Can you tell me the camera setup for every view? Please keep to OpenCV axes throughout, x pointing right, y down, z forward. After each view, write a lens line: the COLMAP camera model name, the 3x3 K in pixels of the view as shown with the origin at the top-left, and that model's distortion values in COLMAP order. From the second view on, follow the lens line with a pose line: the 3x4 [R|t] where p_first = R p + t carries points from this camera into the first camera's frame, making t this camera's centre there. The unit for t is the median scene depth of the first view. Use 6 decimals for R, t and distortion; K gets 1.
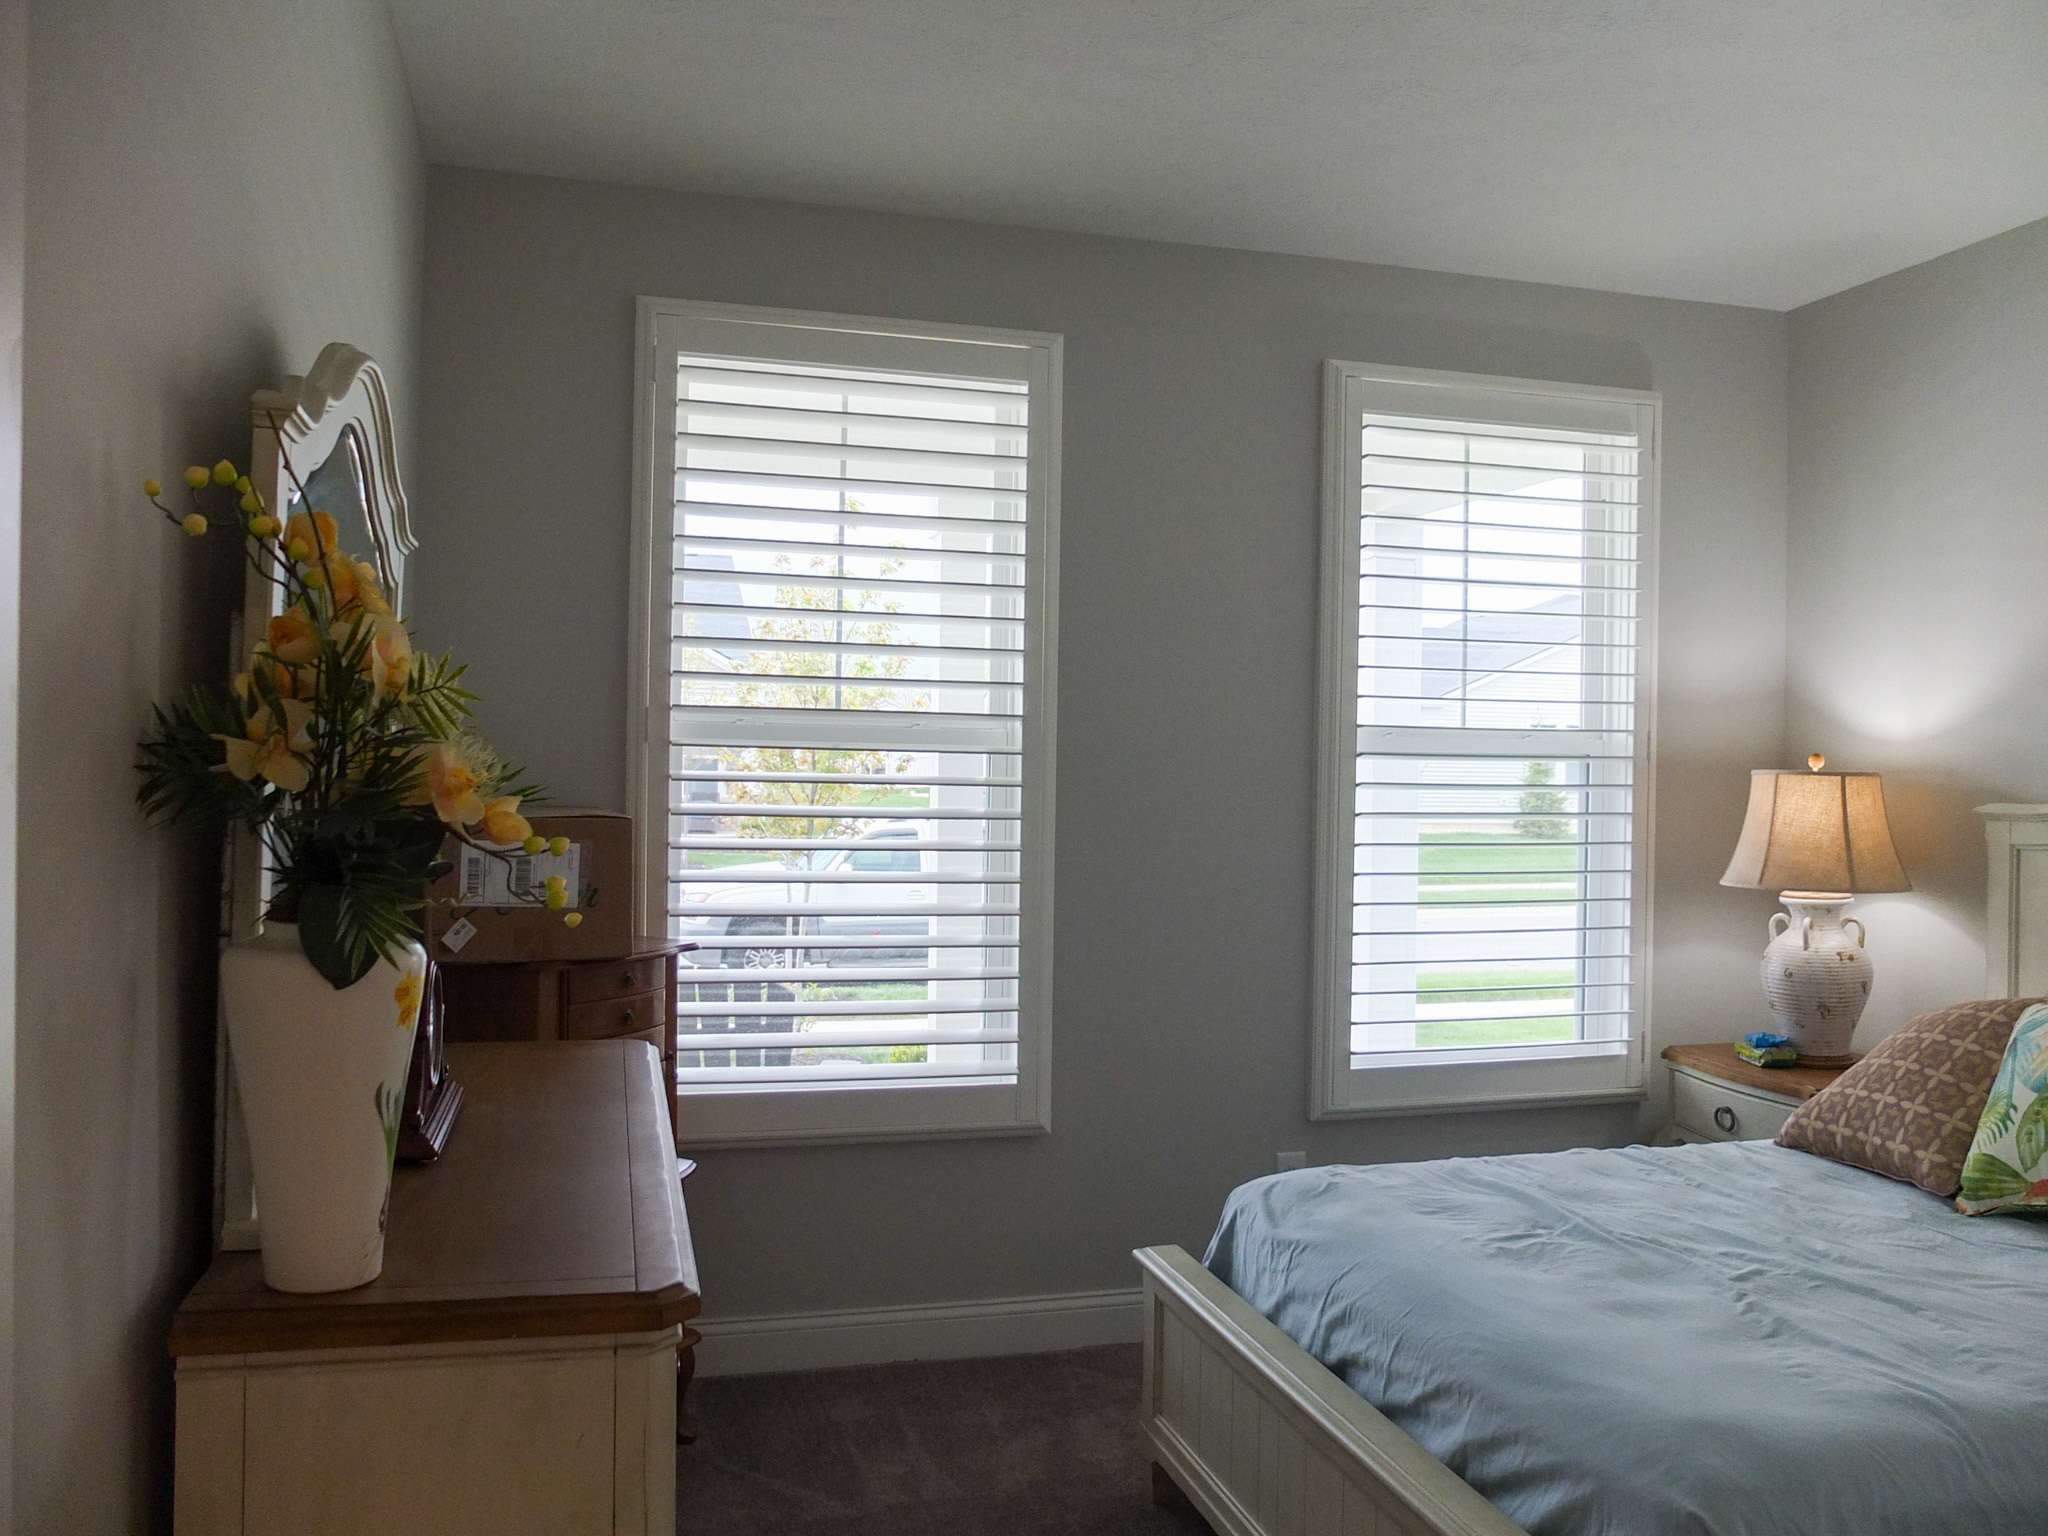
lens RADIAL K [[1591.2, 0, 1036.6], [0, 1591.2, 765.8], [0, 0, 1]] dist [-0.055510, 0.061350]
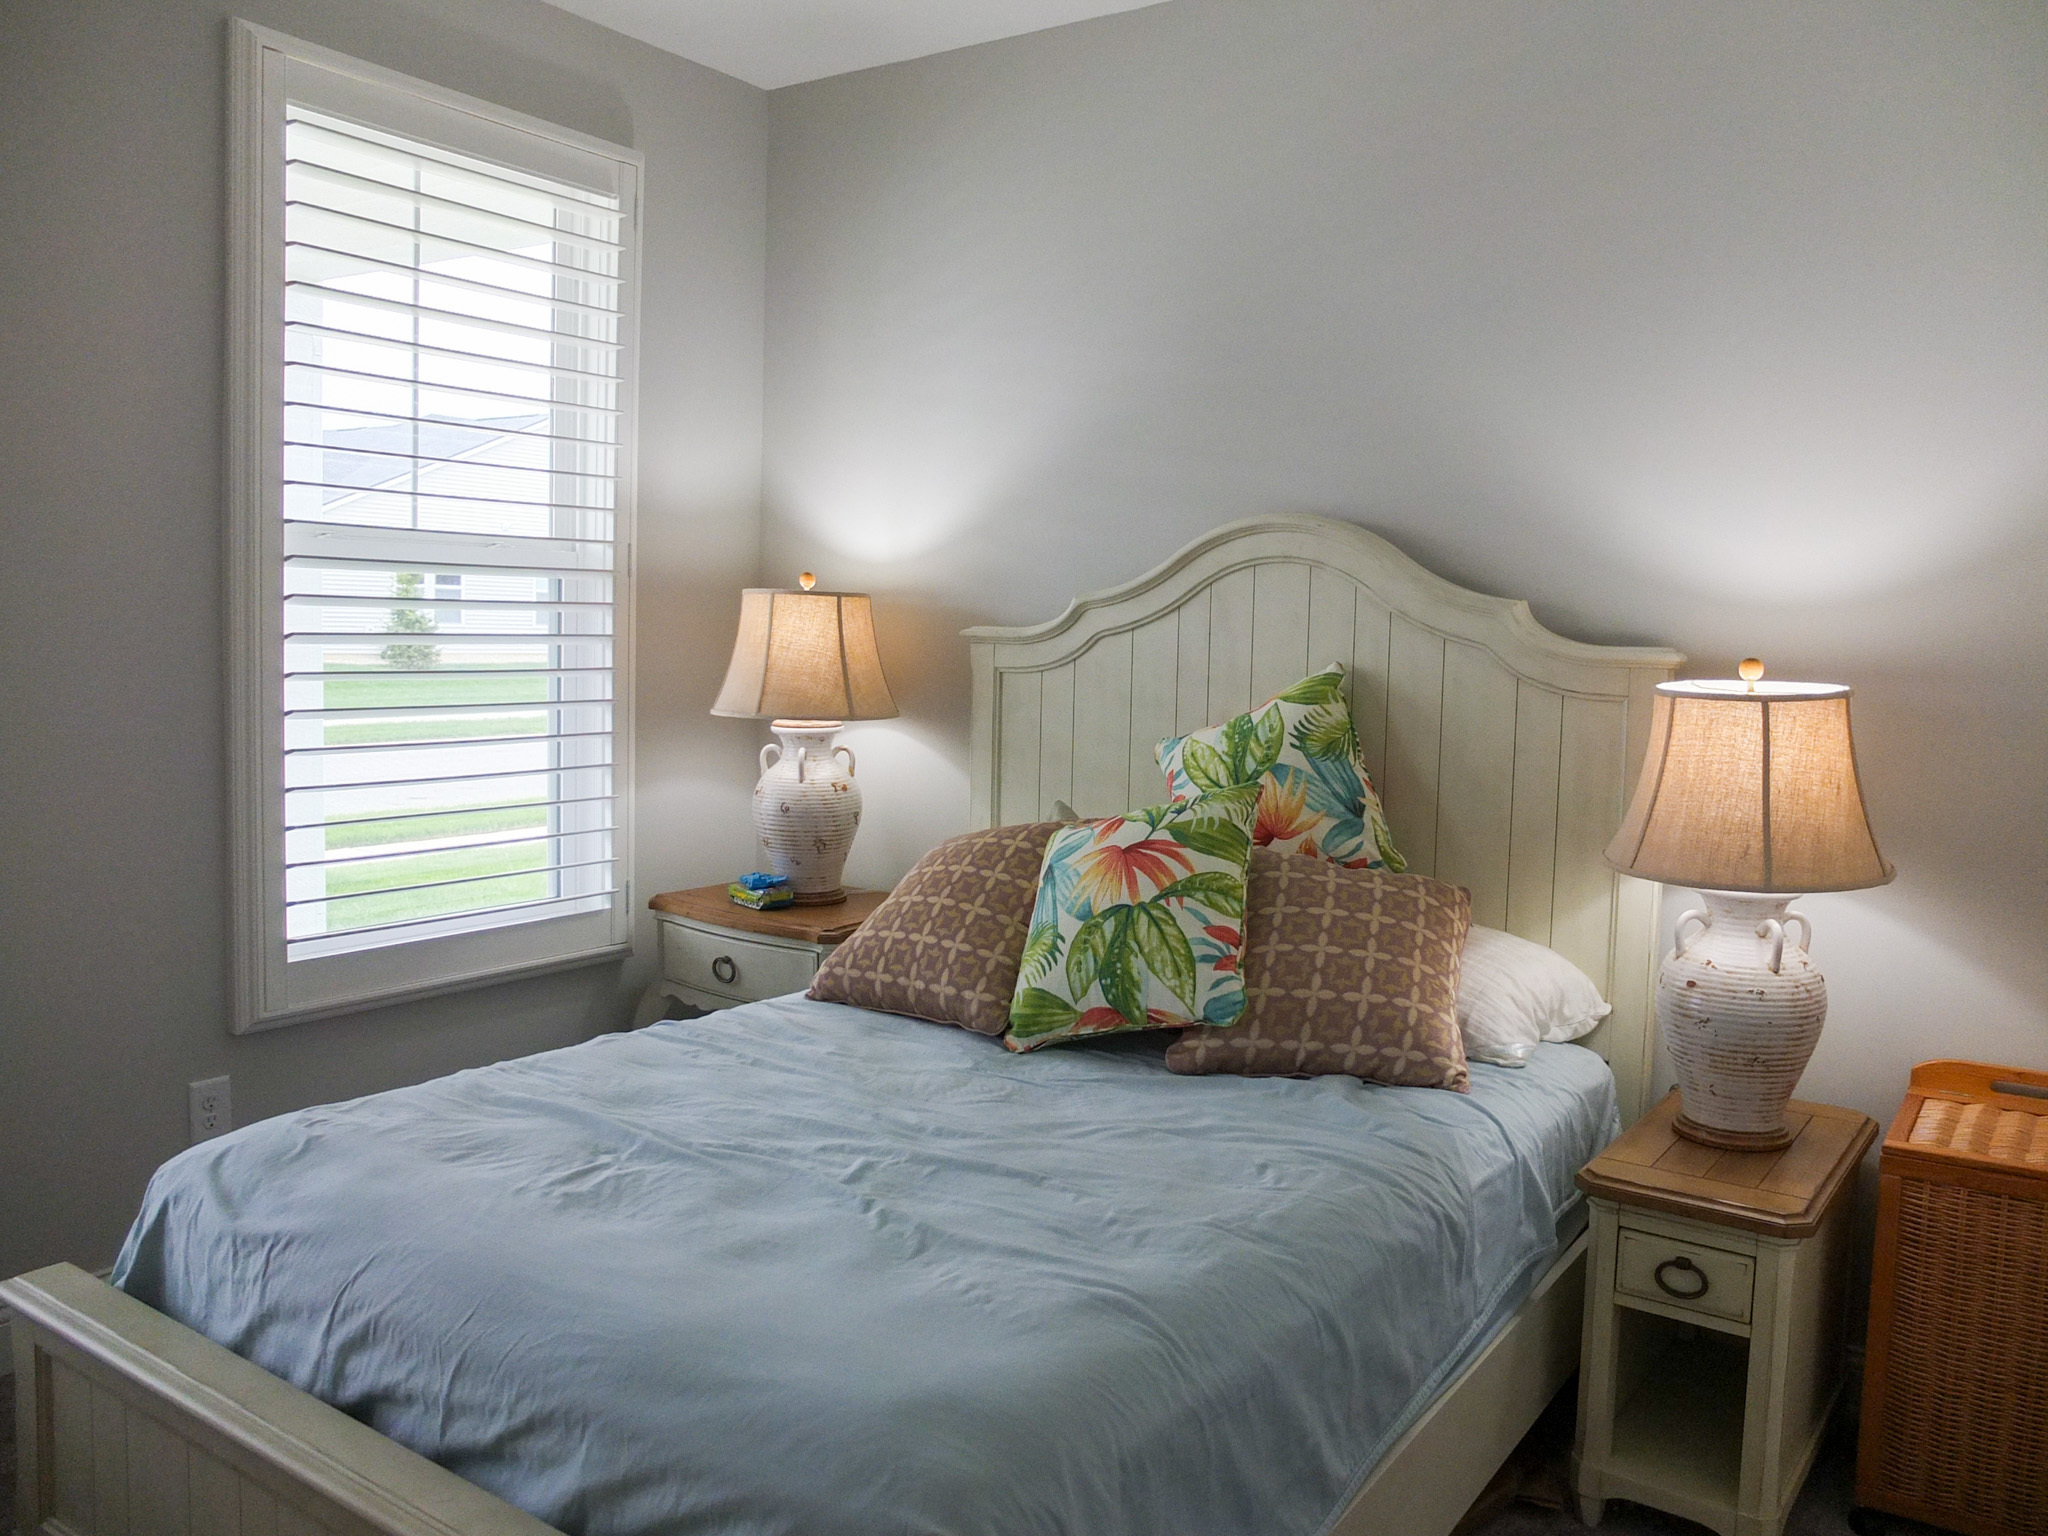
lens RADIAL K [[1583.2, 0, 1025.9], [0, 1583.2, 753.8], [0, 0, 1]] dist [-0.080388, 0.072444]
pose [[0.767558, -0.042622, 0.639560, -0.012776], [-0.021540, 0.995508, 0.092194, 0.013932], [-0.640617, -0.084540, 0.763193, 0.260079]]
